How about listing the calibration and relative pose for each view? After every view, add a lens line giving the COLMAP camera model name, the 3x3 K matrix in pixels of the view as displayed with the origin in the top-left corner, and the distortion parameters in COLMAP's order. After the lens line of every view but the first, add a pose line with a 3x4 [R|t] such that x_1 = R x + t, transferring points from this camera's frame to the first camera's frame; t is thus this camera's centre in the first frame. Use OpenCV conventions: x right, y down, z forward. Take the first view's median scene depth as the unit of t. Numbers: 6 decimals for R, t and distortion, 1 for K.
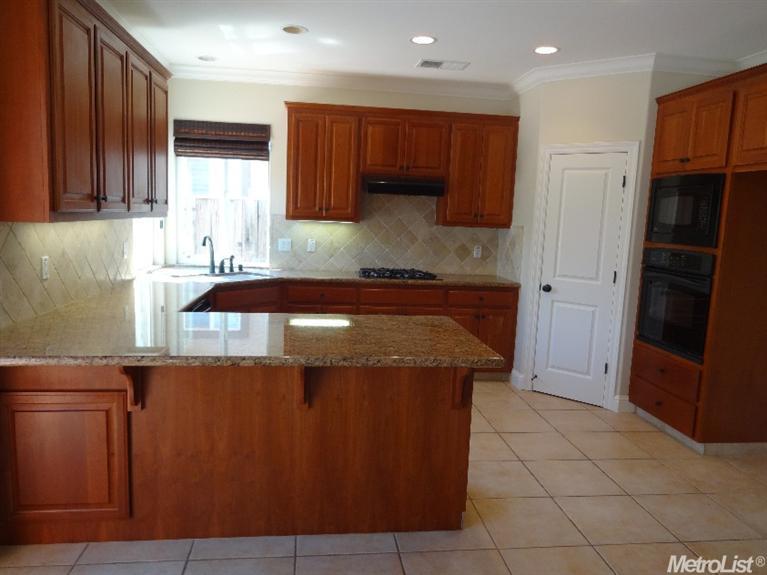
lens RADIAL K [[568.2, 0, 381.4], [0, 568.2, 290.0], [0, 0, 1]] dist [-0.011175, 0.002515]
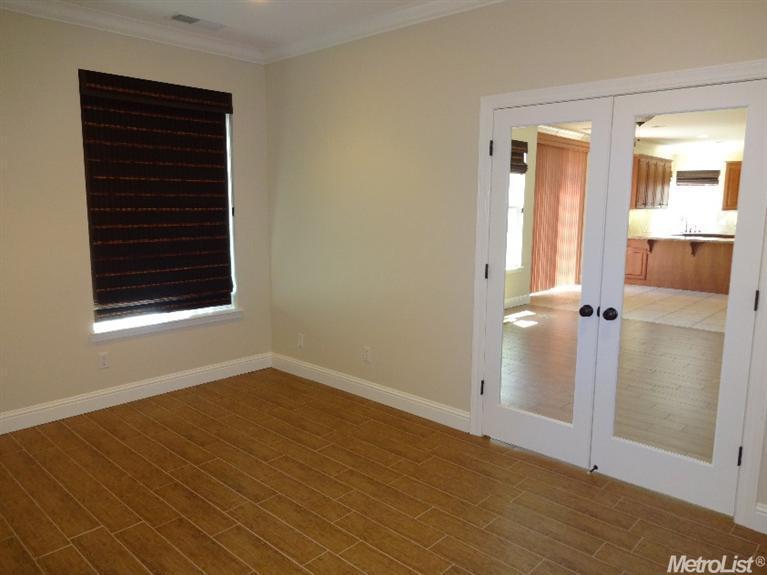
lens RADIAL K [[568.2, 0, 382.0], [0, 568.2, 279.6], [0, 0, 1]] dist [-0.011175, 0.002515]
pose [[0.639658, 0.073803, -0.765109, 0.745070], [-0.091380, 0.995622, 0.019643, 0.242878], [0.763209, 0.057351, 0.643602, -1.563625]]
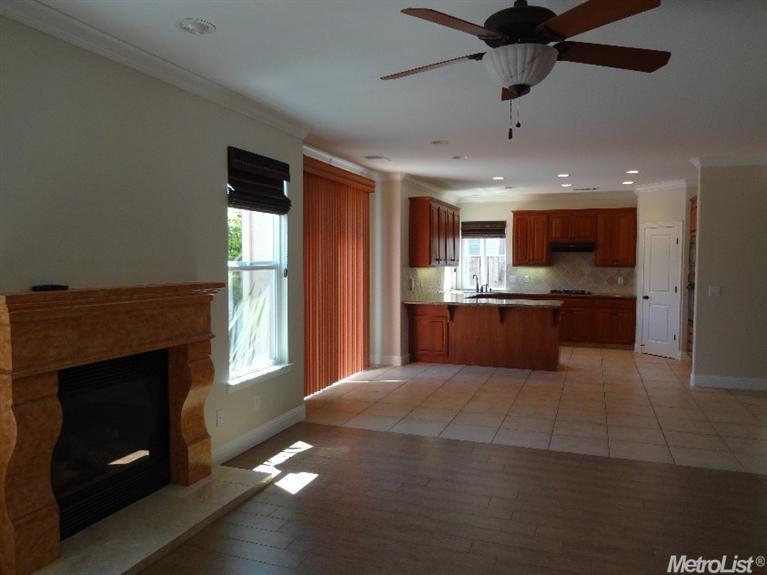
lens RADIAL K [[568.2, 0, 379.8], [0, 568.2, 280.8], [0, 0, 1]] dist [-0.011175, 0.002515]
pose [[0.885271, -0.020079, -0.464642, 0.363180], [-0.030594, 0.994389, -0.101262, 0.152771], [0.464068, 0.103860, 0.879690, -1.034131]]
